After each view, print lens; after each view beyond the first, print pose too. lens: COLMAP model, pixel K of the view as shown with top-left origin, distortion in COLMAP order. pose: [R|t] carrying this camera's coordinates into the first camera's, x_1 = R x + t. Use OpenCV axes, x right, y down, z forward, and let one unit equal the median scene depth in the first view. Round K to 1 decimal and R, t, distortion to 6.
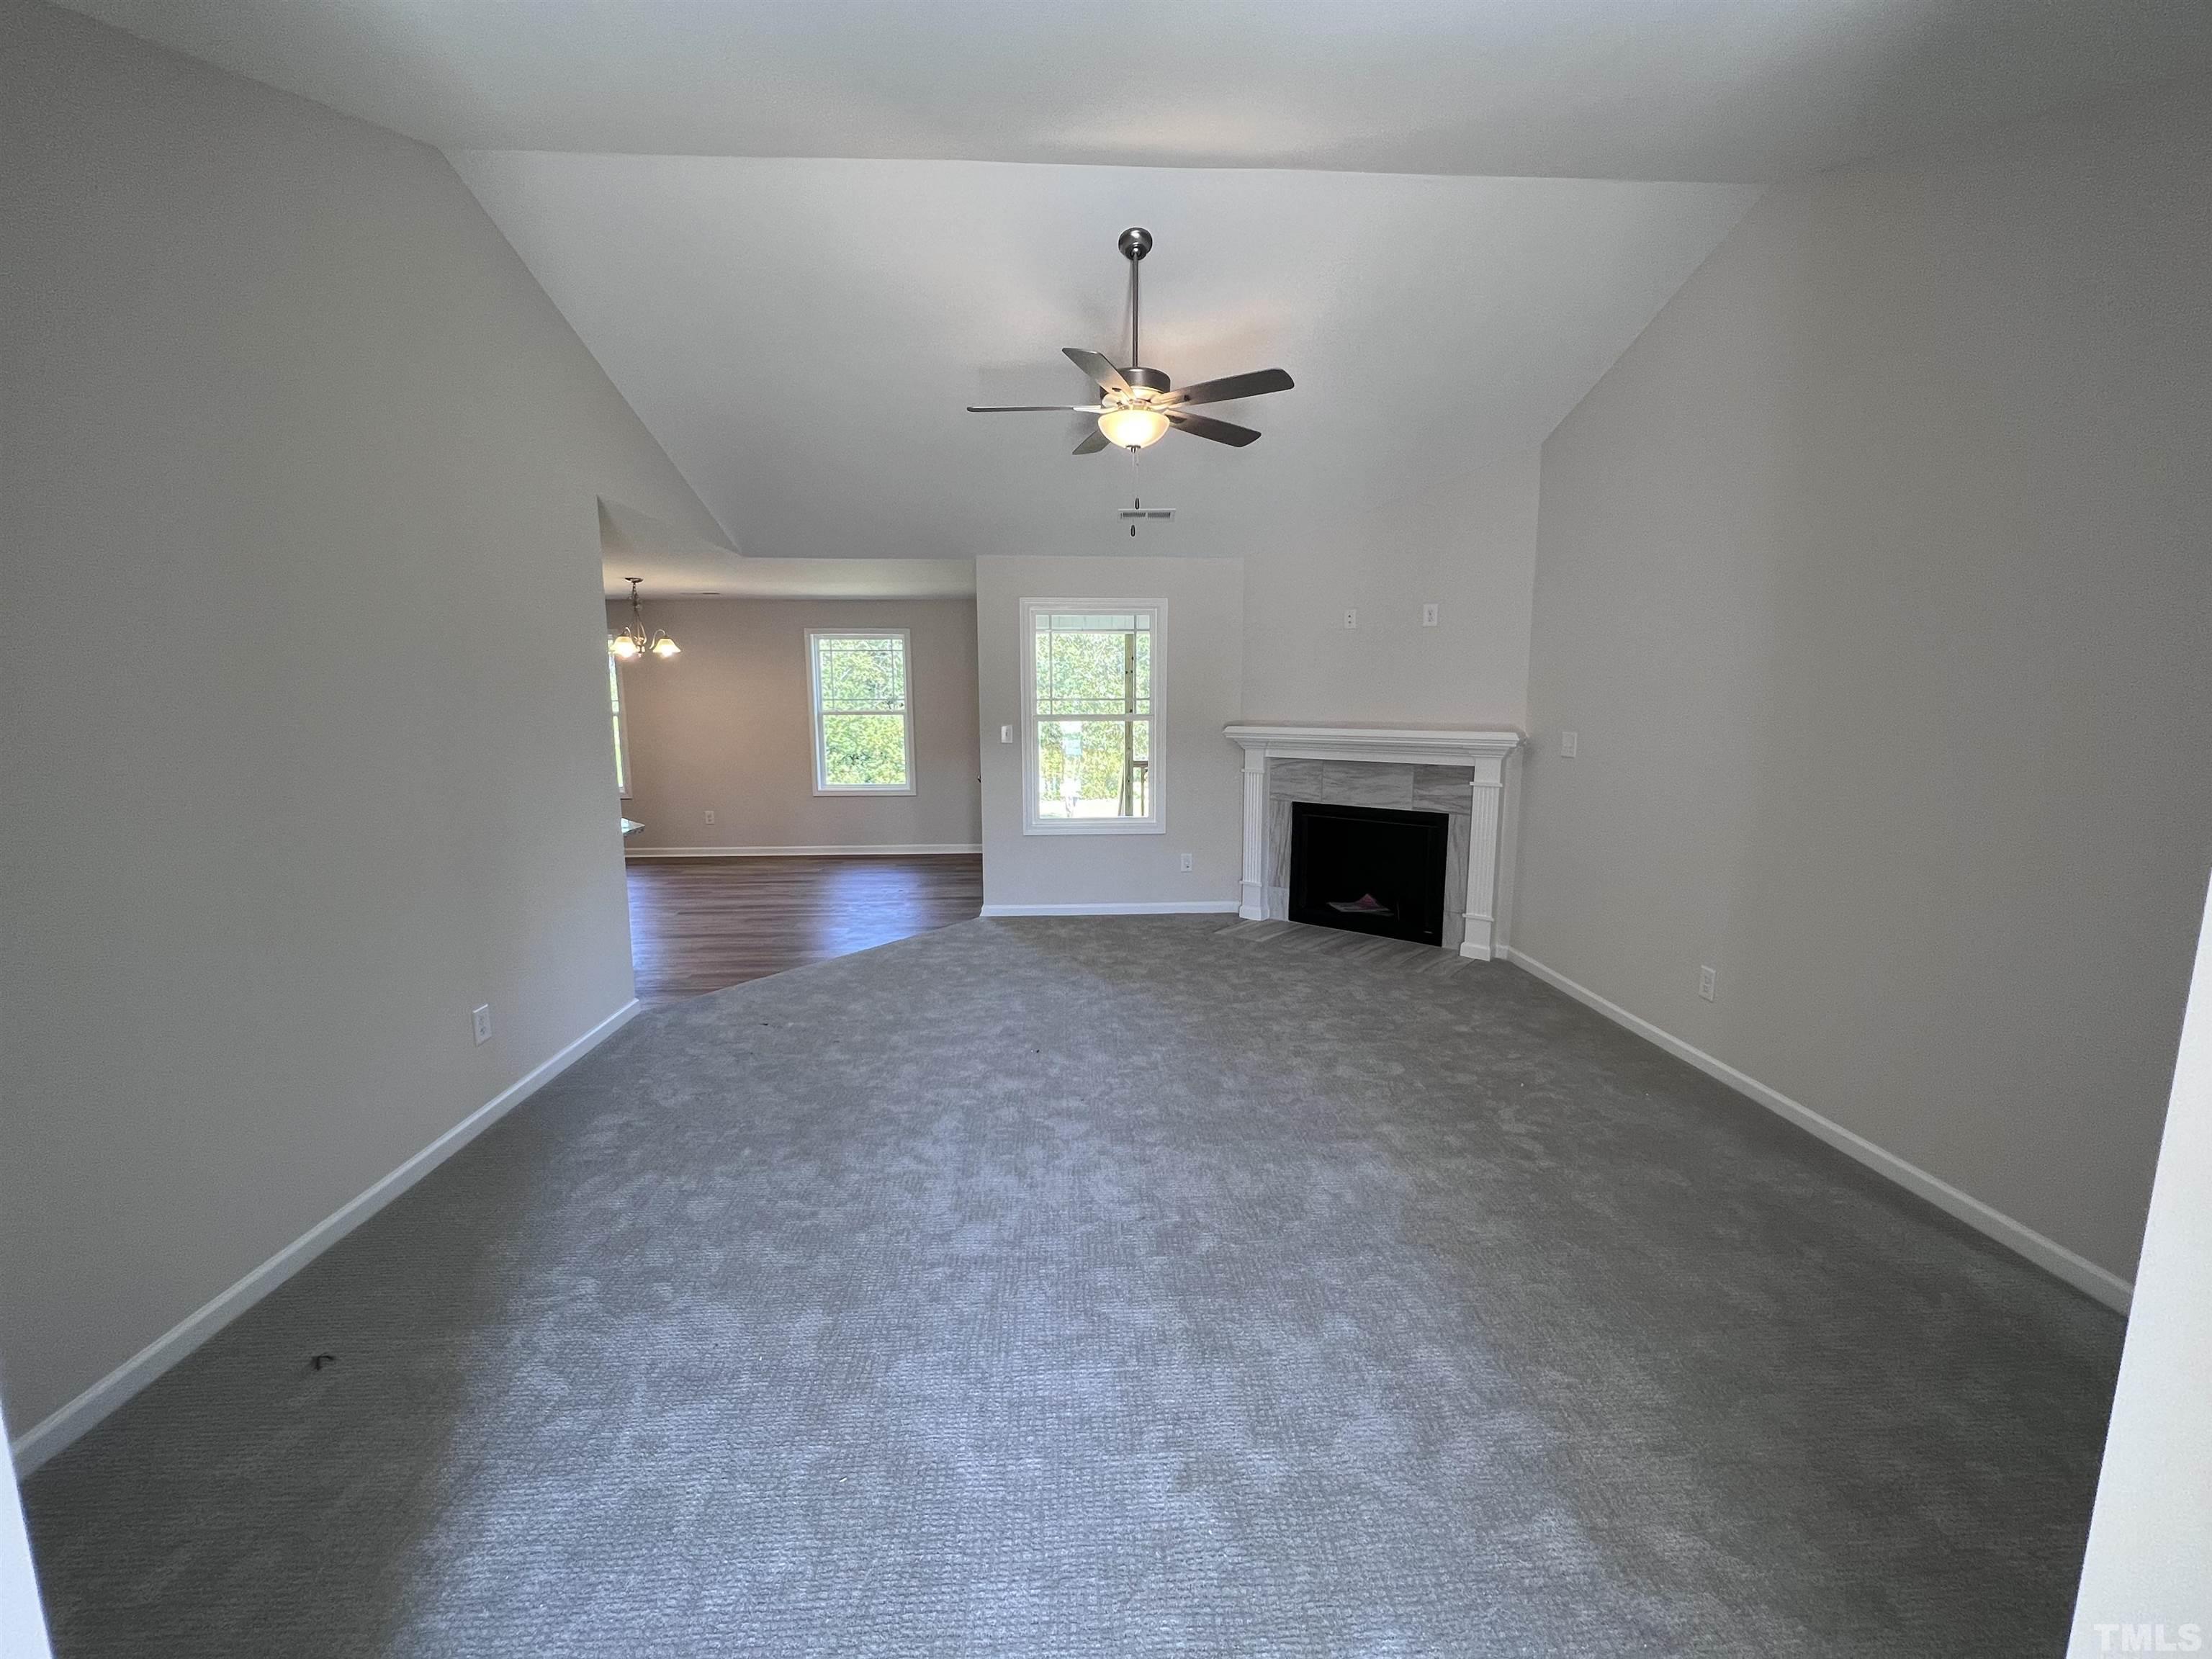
lens RADIAL K [[887.8, 0, 1099.2], [0, 887.8, 828.6], [0, 0, 1]] dist [-0.002164, 0.000337]
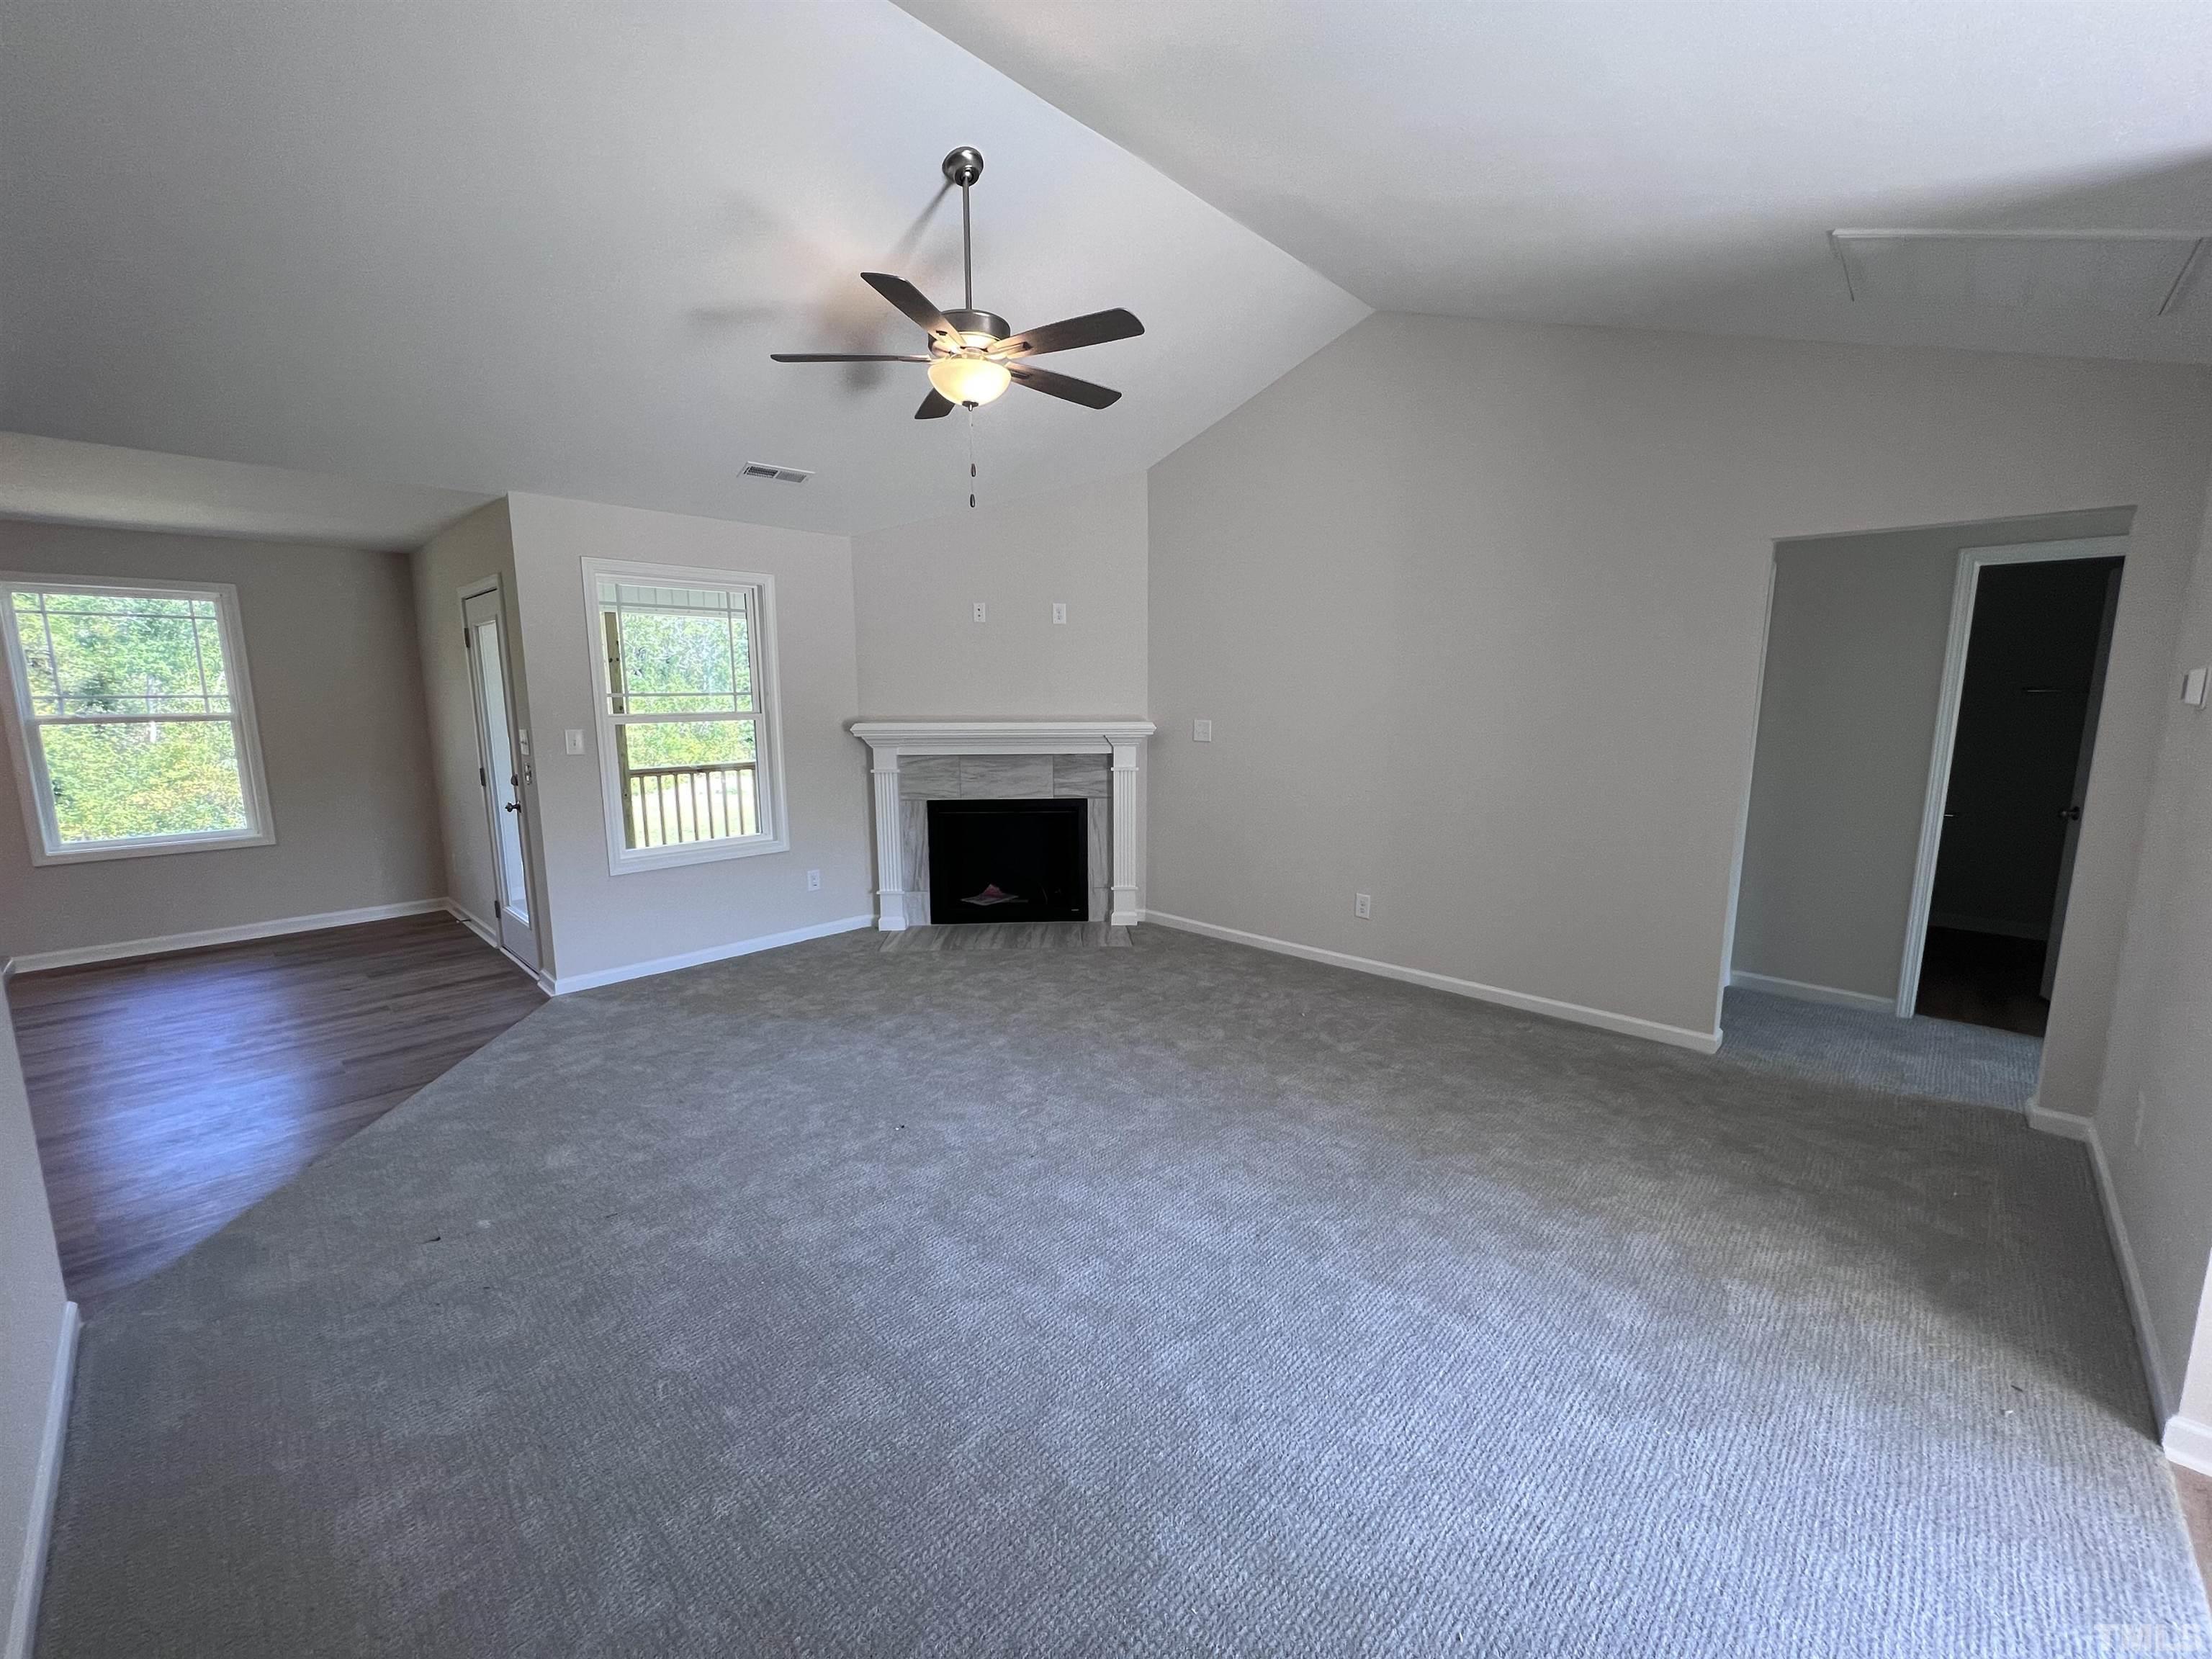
lens RADIAL K [[887.8, 0, 1099.2], [0, 887.8, 828.6], [0, 0, 1]] dist [-0.002164, 0.000337]
pose [[0.730669, -0.107034, 0.674290, -0.340766], [0.101289, 0.993700, 0.047978, -0.031461], [-0.675177, 0.033242, 0.736906, 0.198290]]
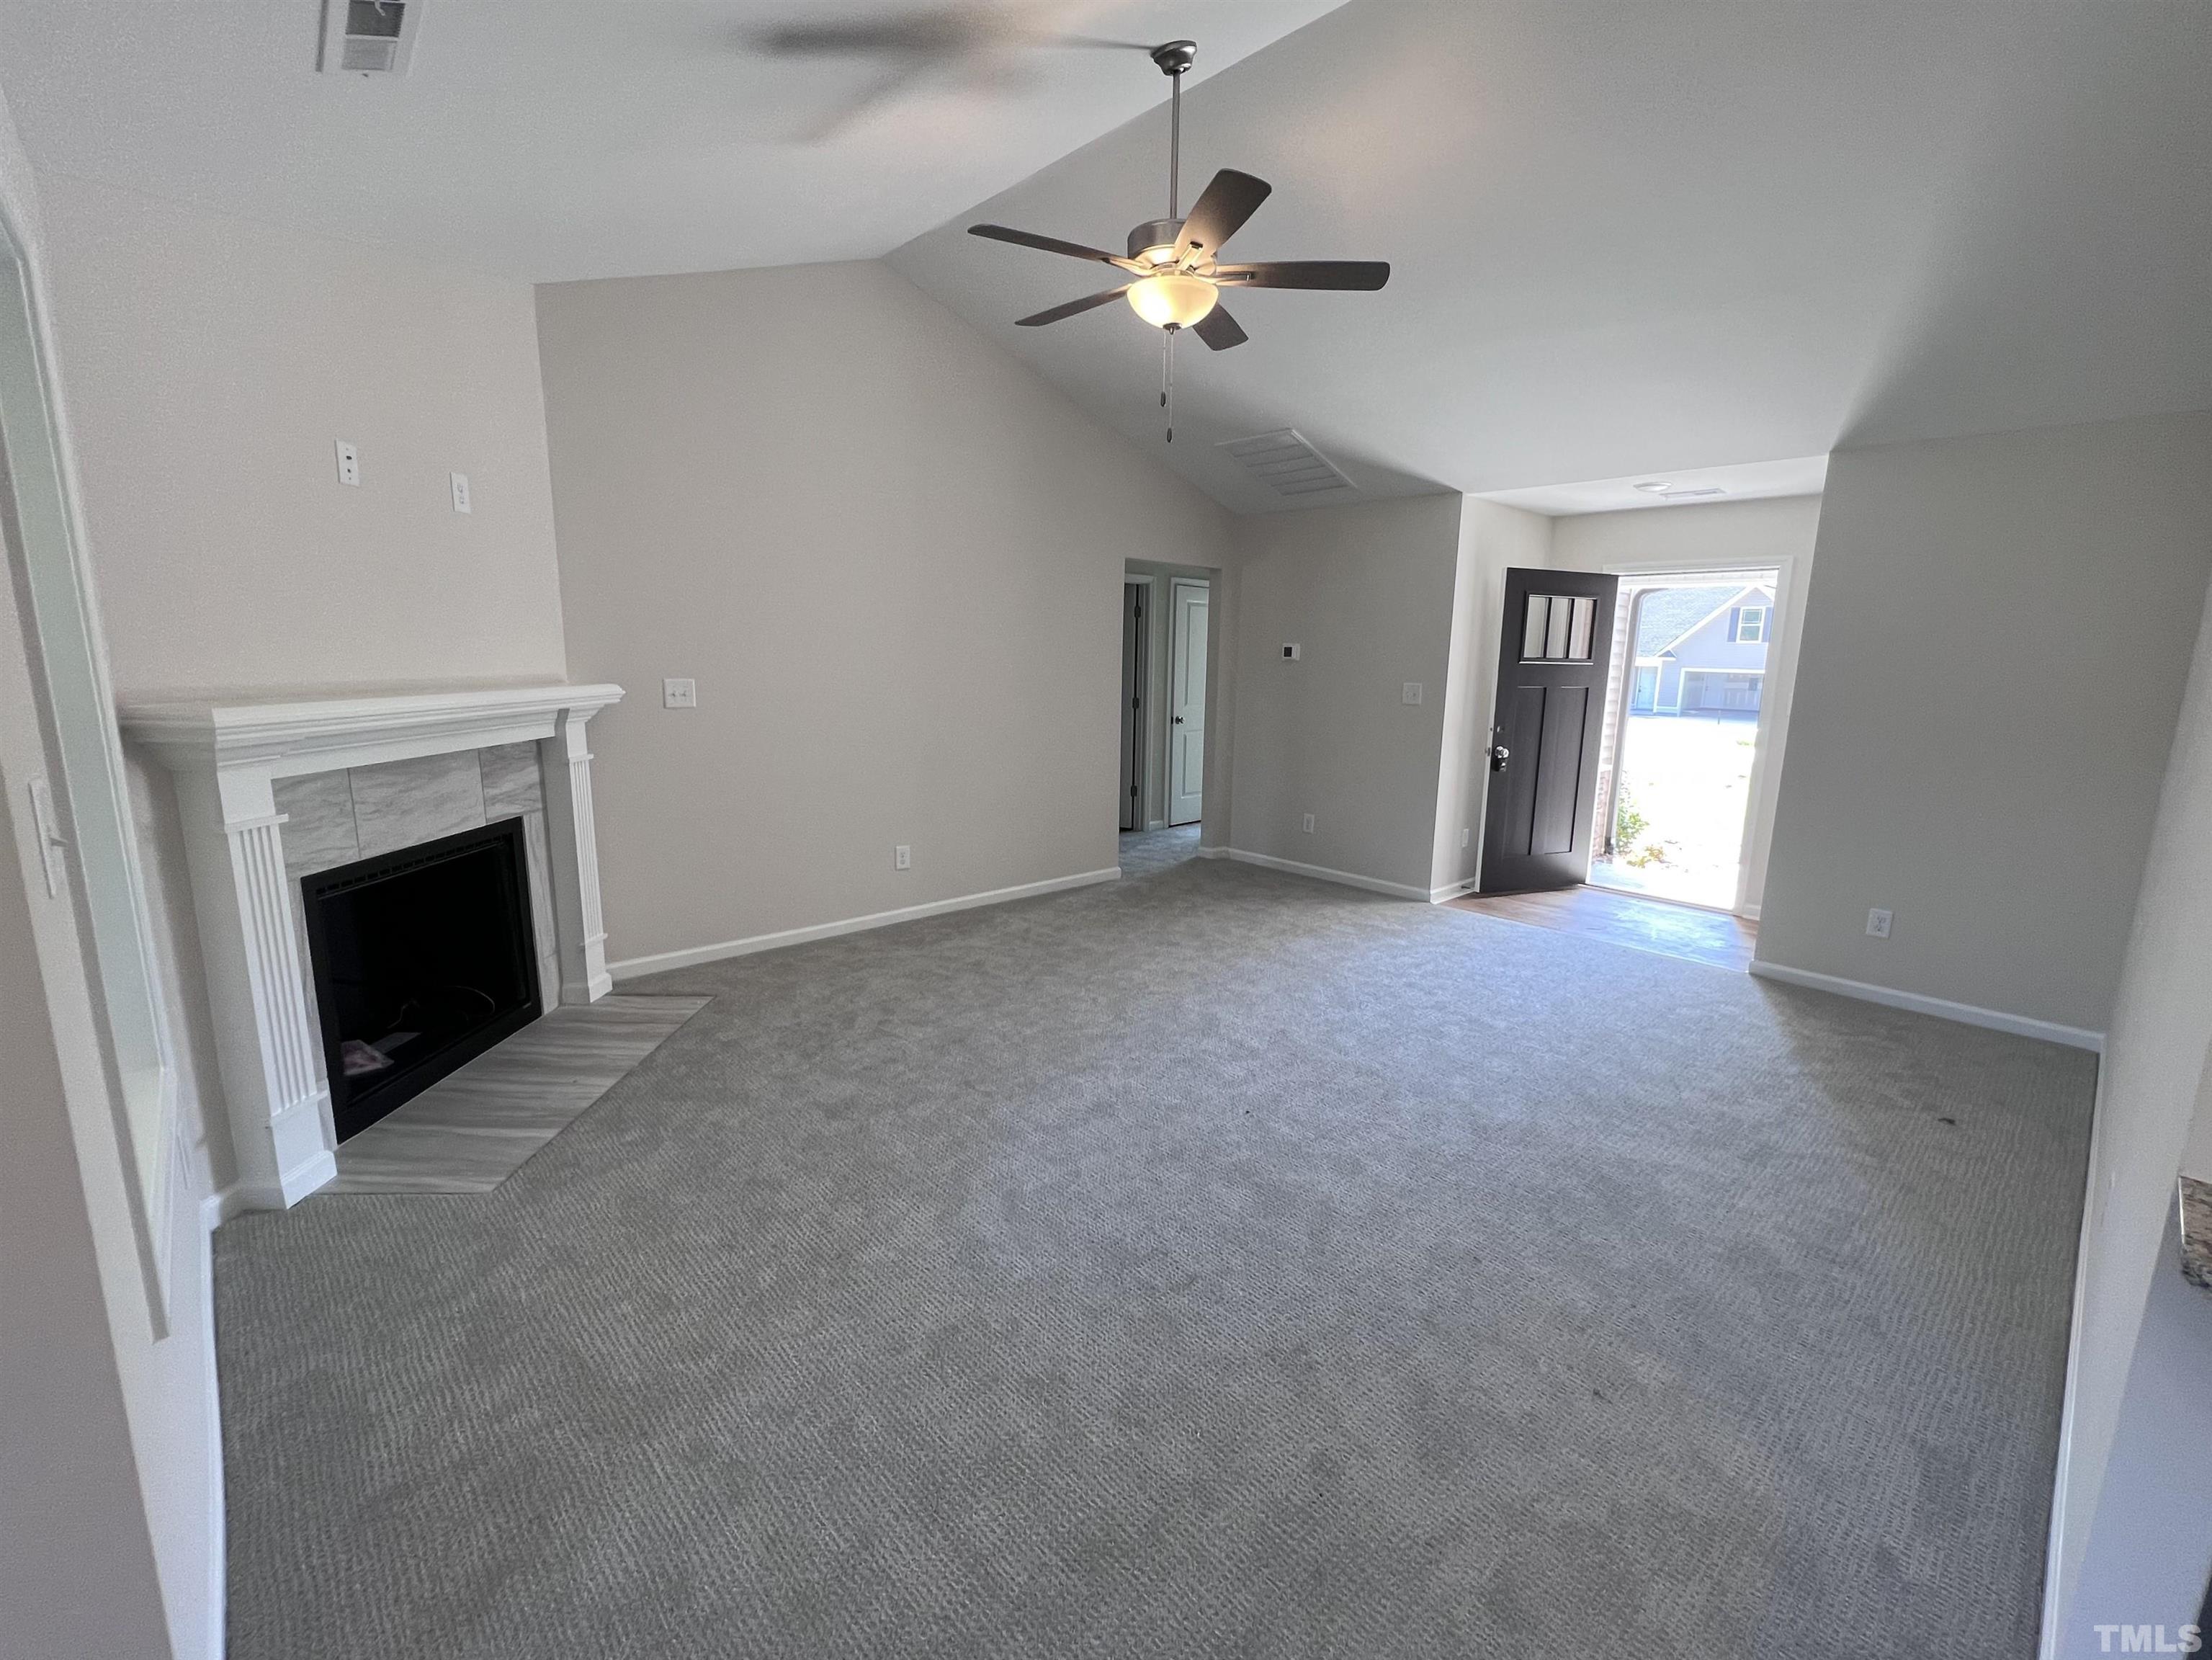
lens RADIAL K [[935.8, 0, 1133.6], [0, 935.8, 821.9], [0, 0, 1]] dist [-0.000525, -0.000082]
pose [[-0.657031, -0.144550, 0.739875, -0.419139], [0.090038, 0.959372, 0.267390, -0.160035], [-0.748467, 0.242301, -0.617323, 1.121925]]
